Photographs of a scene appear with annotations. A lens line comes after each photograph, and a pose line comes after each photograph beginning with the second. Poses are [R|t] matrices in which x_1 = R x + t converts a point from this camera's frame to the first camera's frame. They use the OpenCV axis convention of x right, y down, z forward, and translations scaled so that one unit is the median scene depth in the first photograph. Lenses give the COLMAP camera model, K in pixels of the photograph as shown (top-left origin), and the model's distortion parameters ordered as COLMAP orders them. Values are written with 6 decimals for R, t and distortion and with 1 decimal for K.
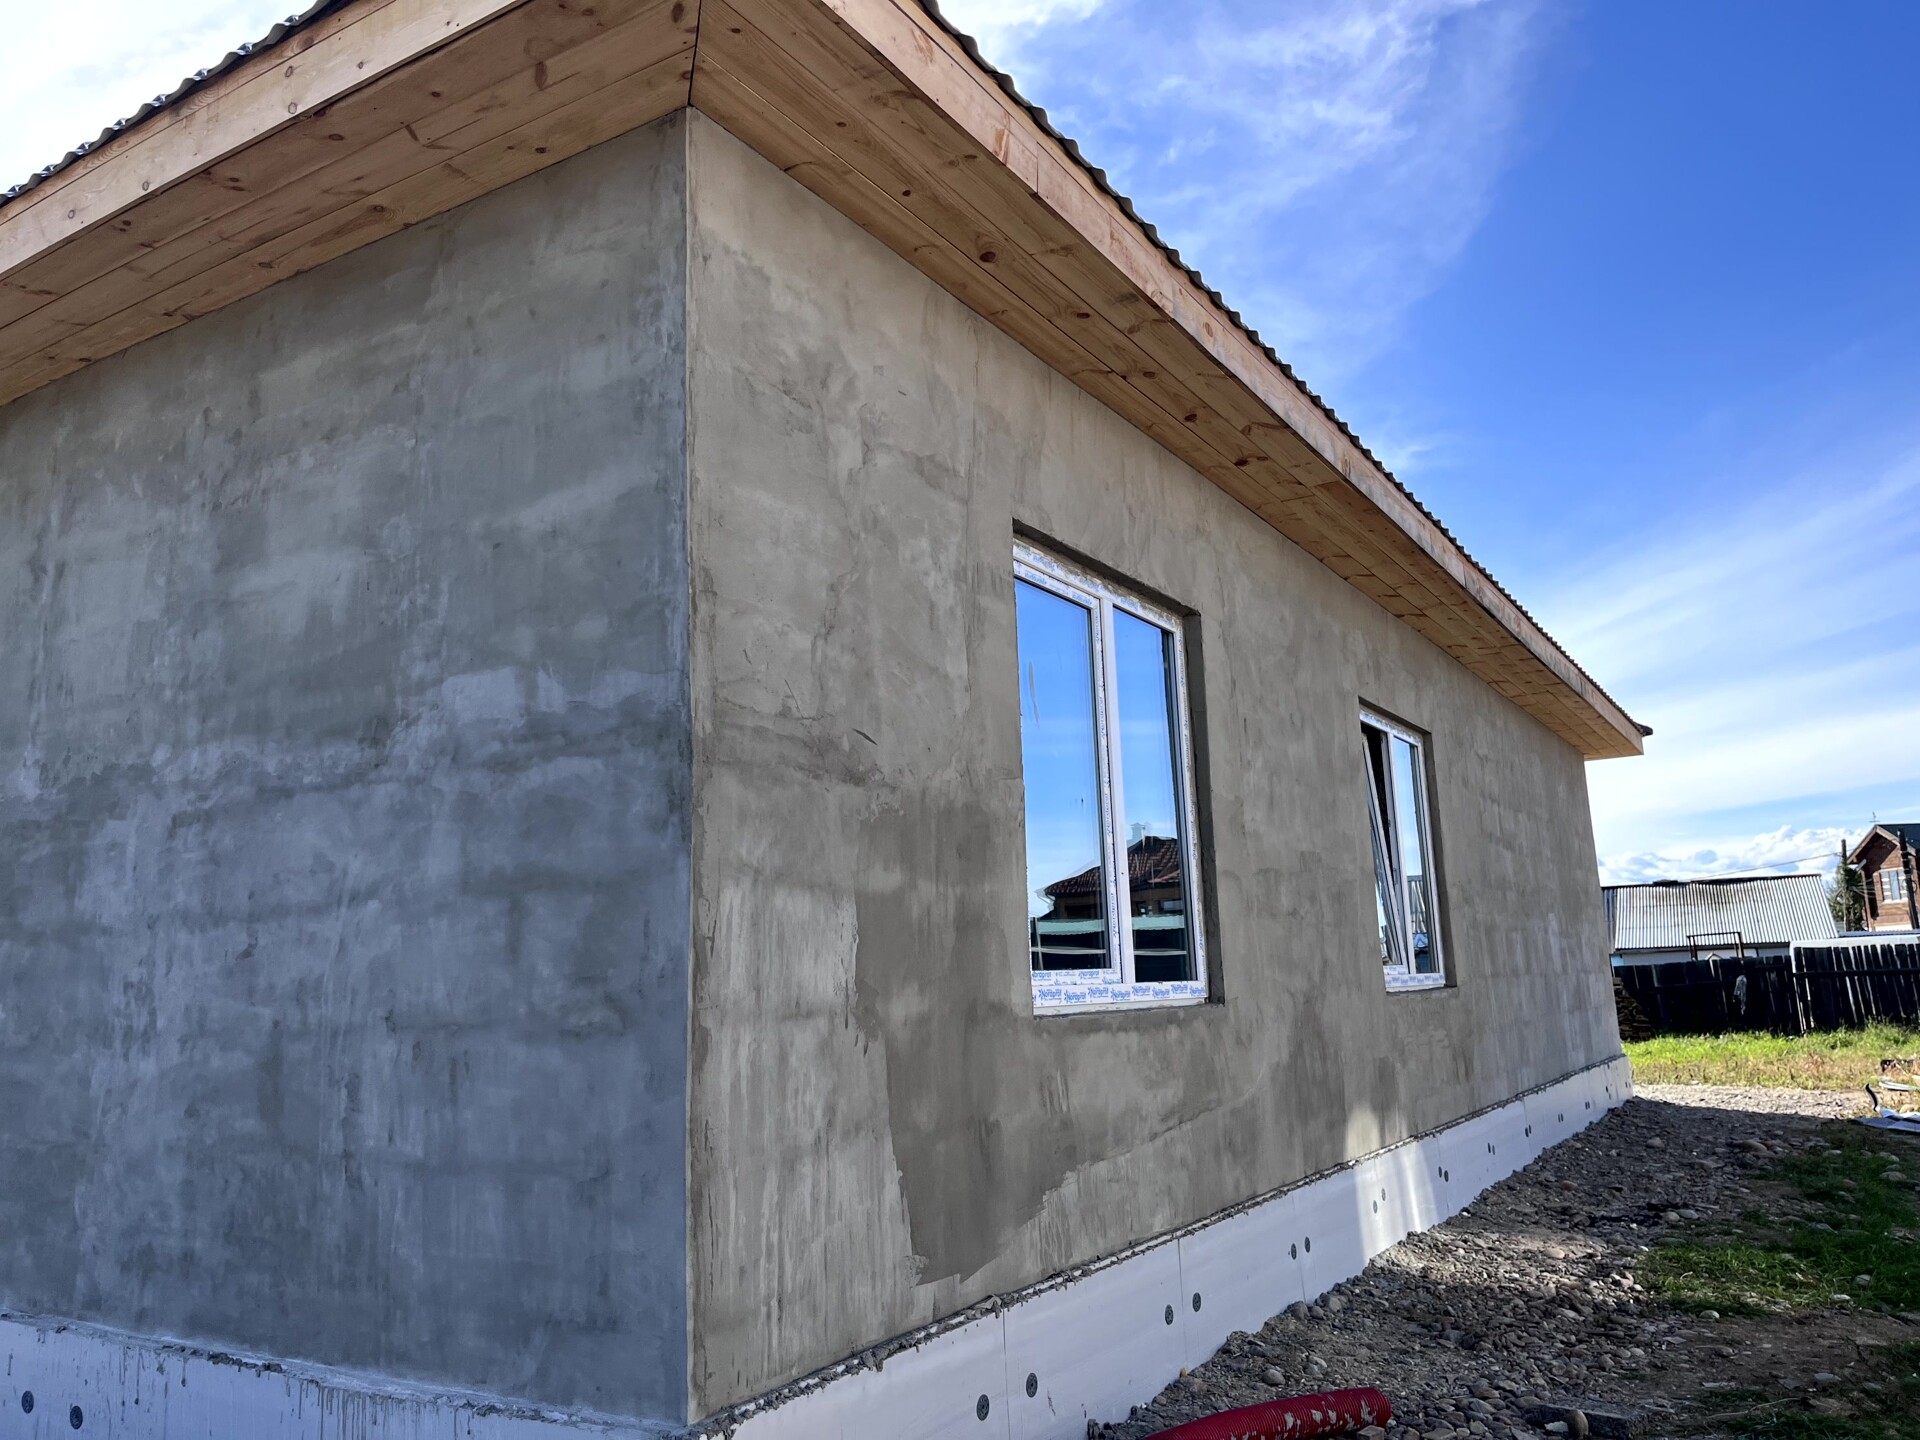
lens RADIAL K [[1439.0, 0, 958.9], [0, 1439.0, 689.3], [0, 0, 1]] dist [0.035255, -0.045670]
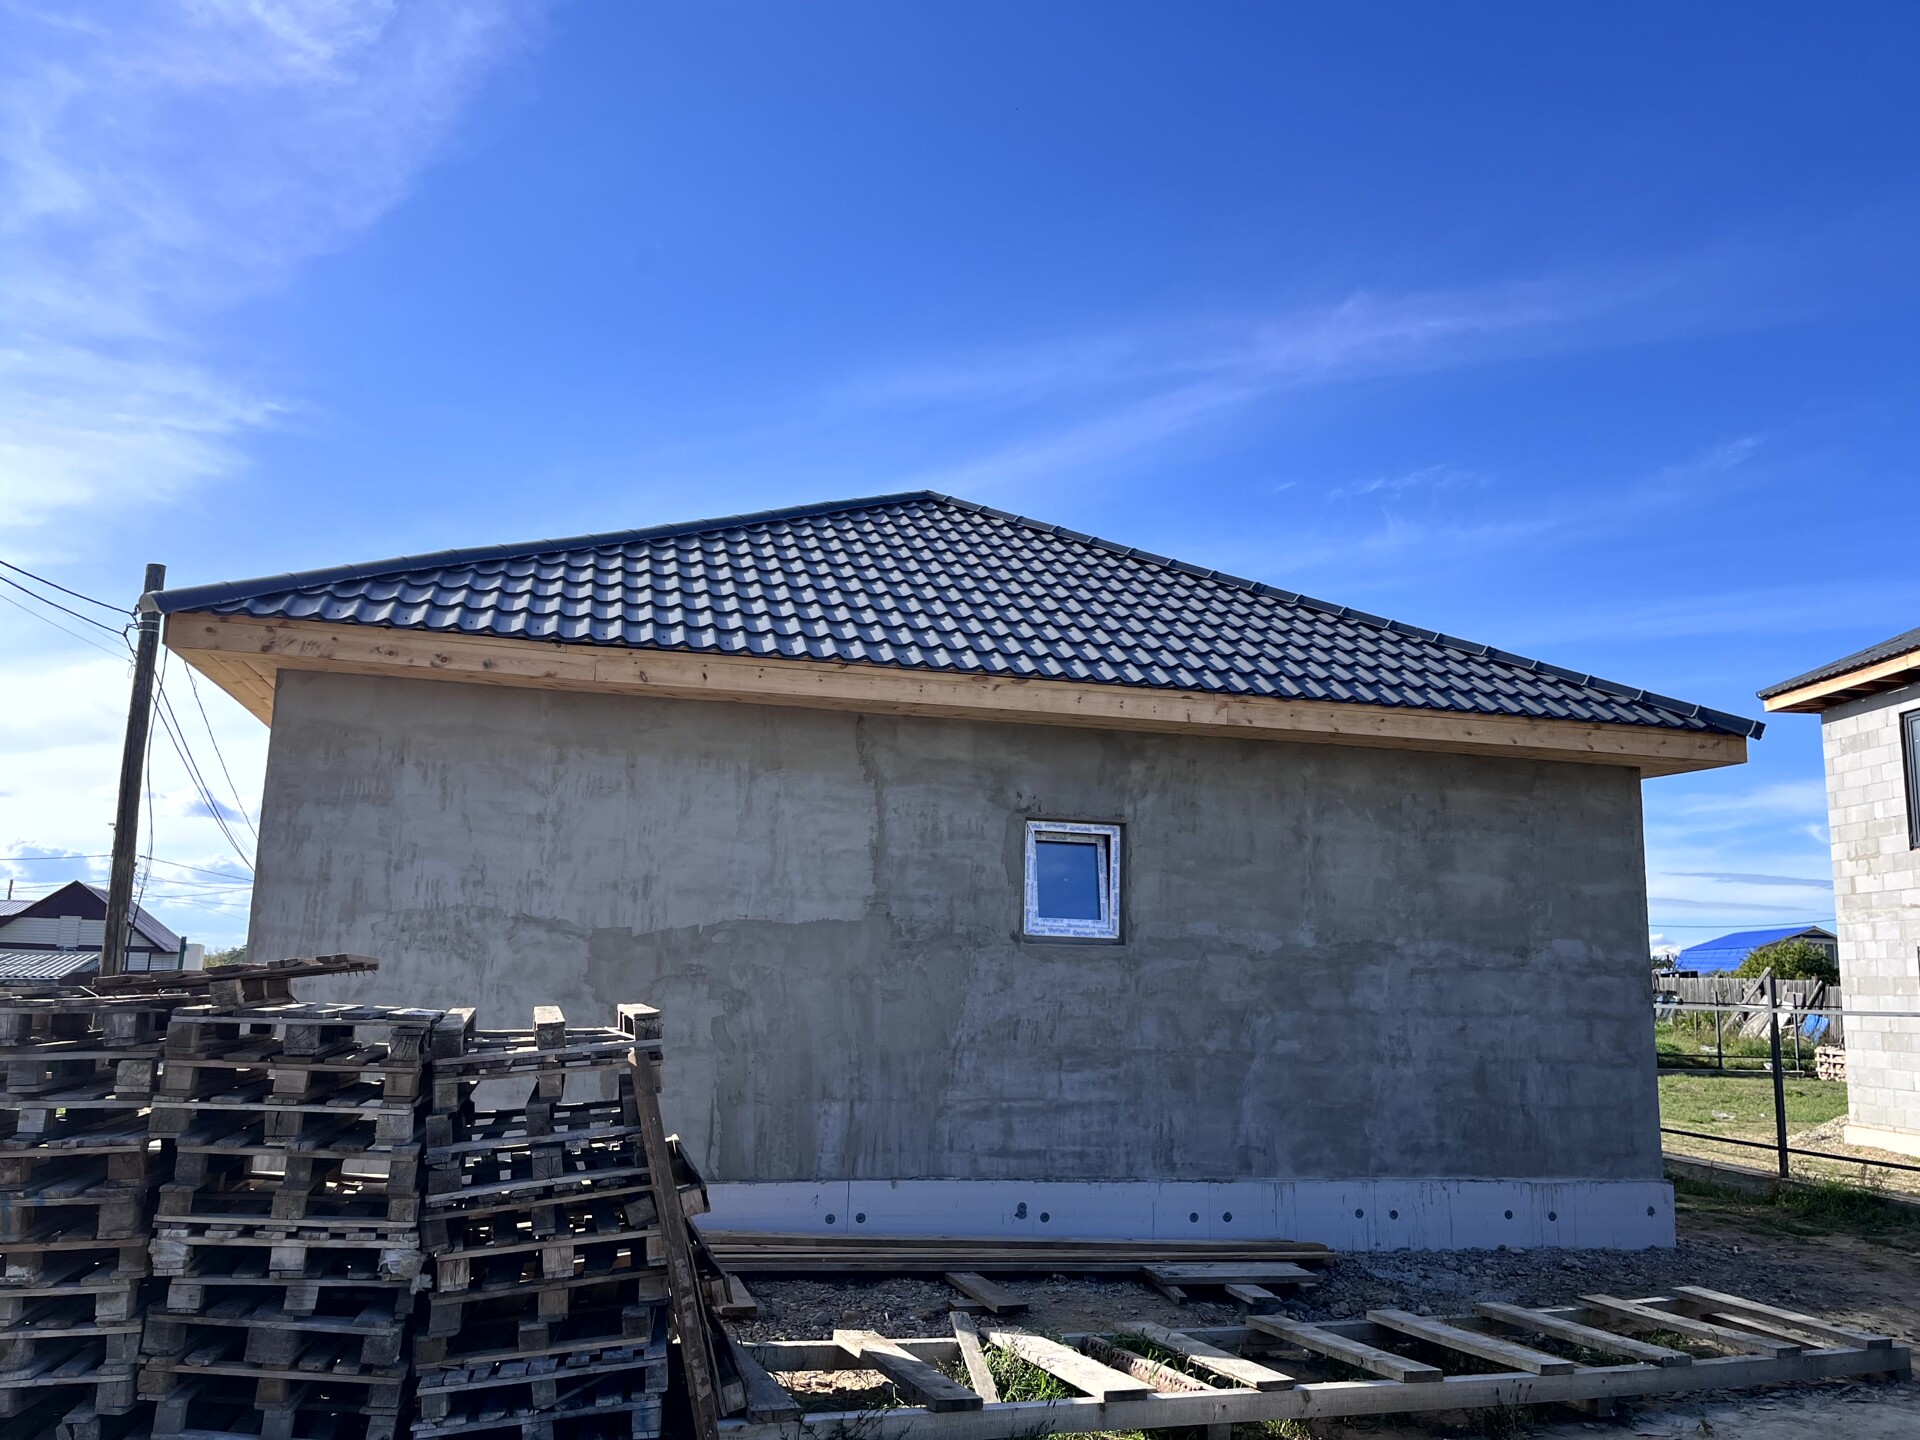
lens RADIAL K [[1479.1, 0, 966.6], [0, 1479.1, 716.7], [0, 0, 1]] dist [0.038610, 0.002907]
pose [[0.690110, 0.179871, 0.700996, -3.076199], [-0.192634, 0.979332, -0.061648, -0.030474], [-0.697596, -0.092492, 0.710496, -0.223904]]
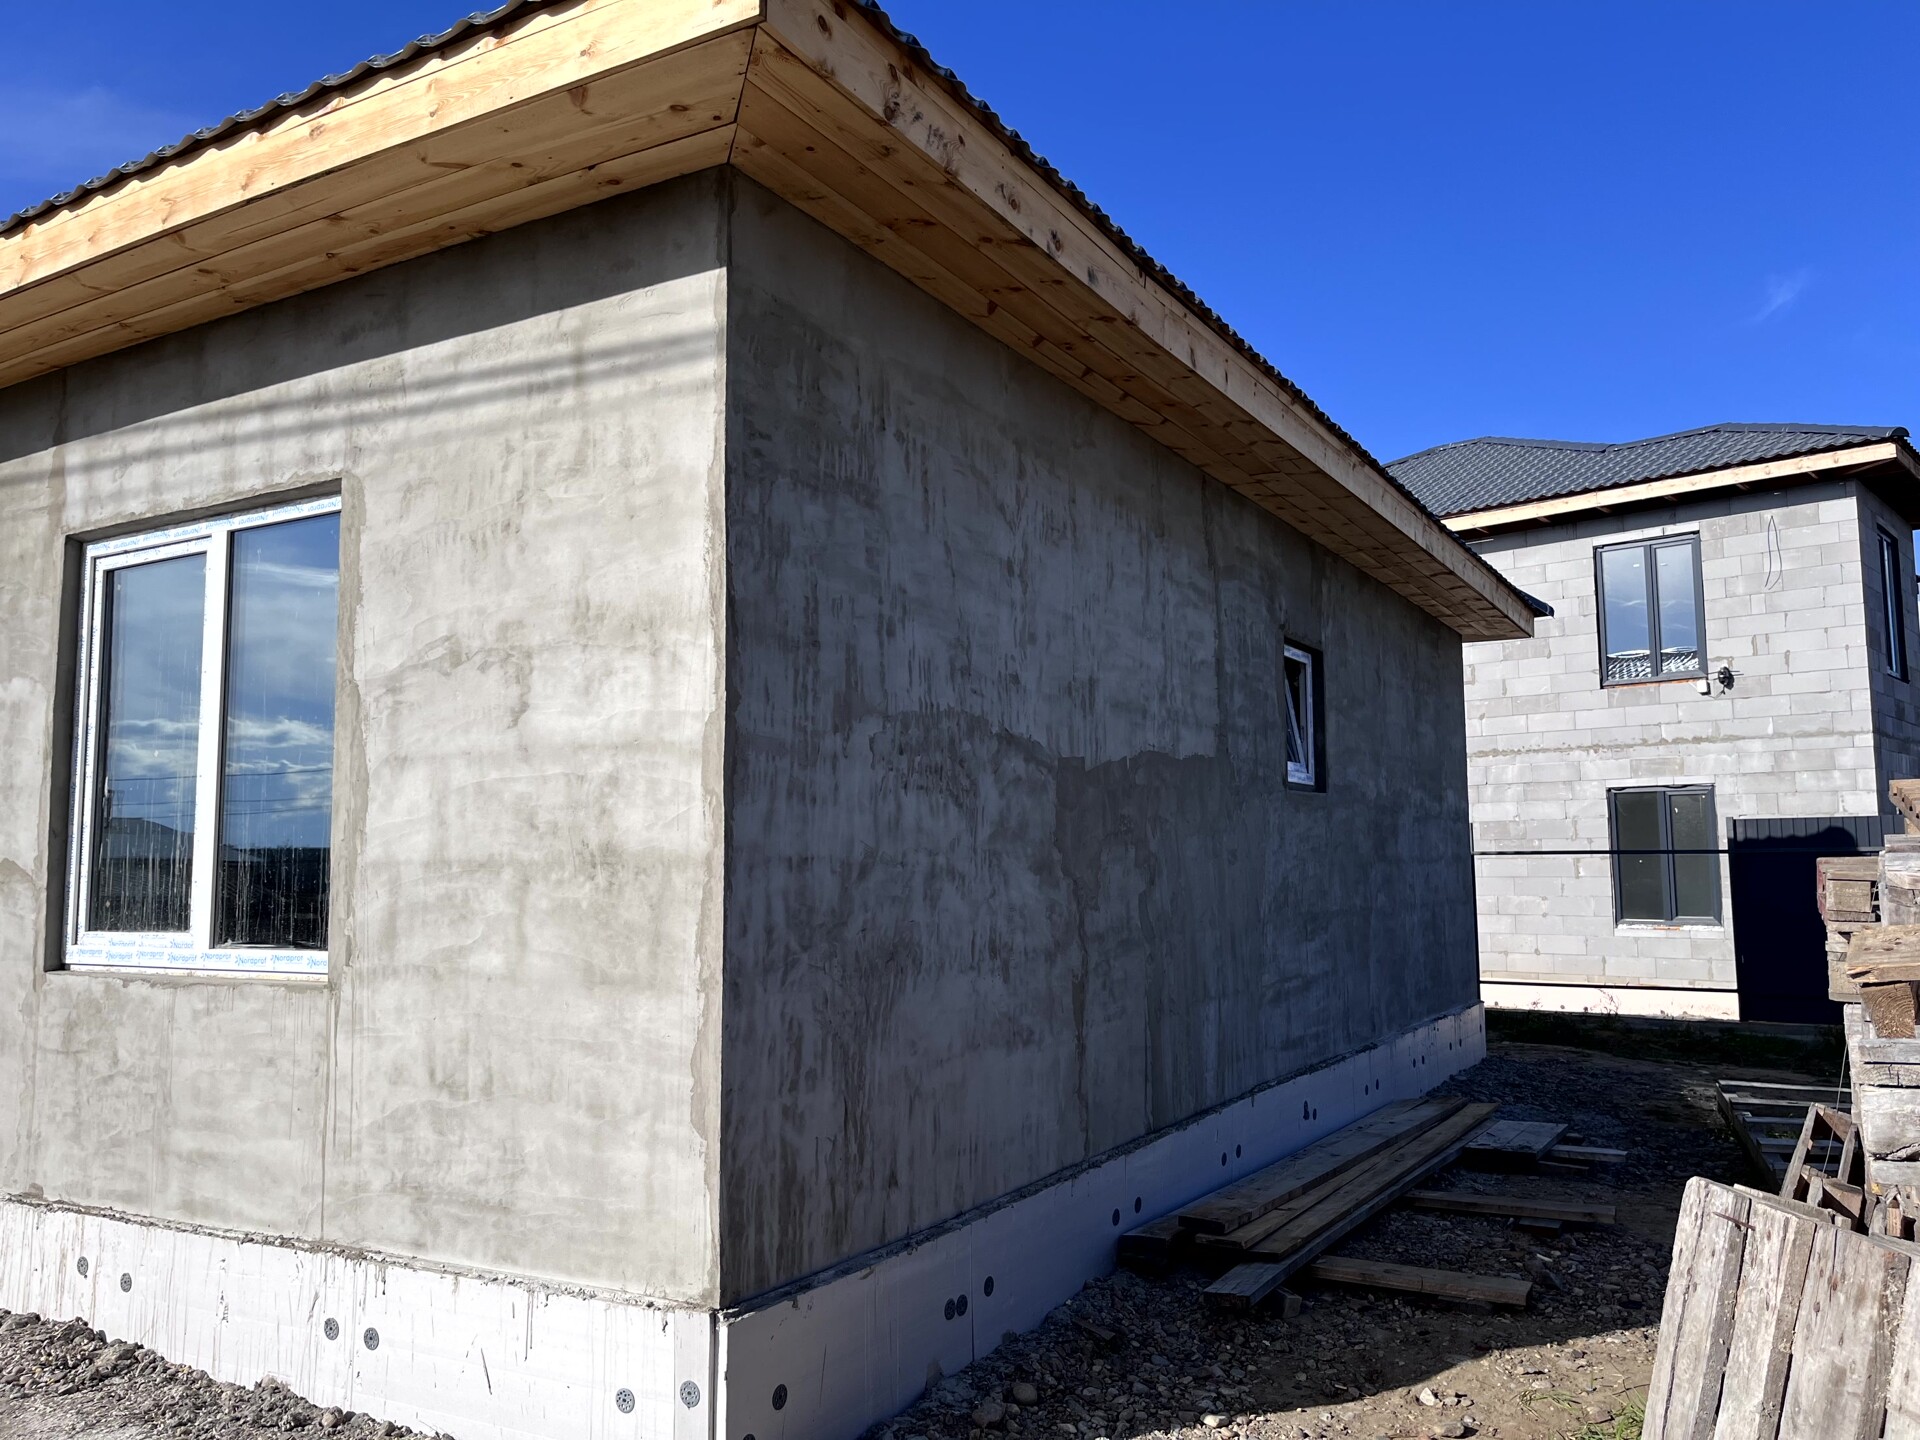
lens RADIAL K [[1439.0, 0, 968.2], [0, 1439.0, 726.7], [0, 0, 1]] dist [0.035255, -0.045670]
pose [[-0.017964, 0.131183, 0.991195, -3.153917], [-0.187857, 0.973257, -0.132214, 0.428203], [-0.982032, -0.188578, 0.007160, 1.866821]]
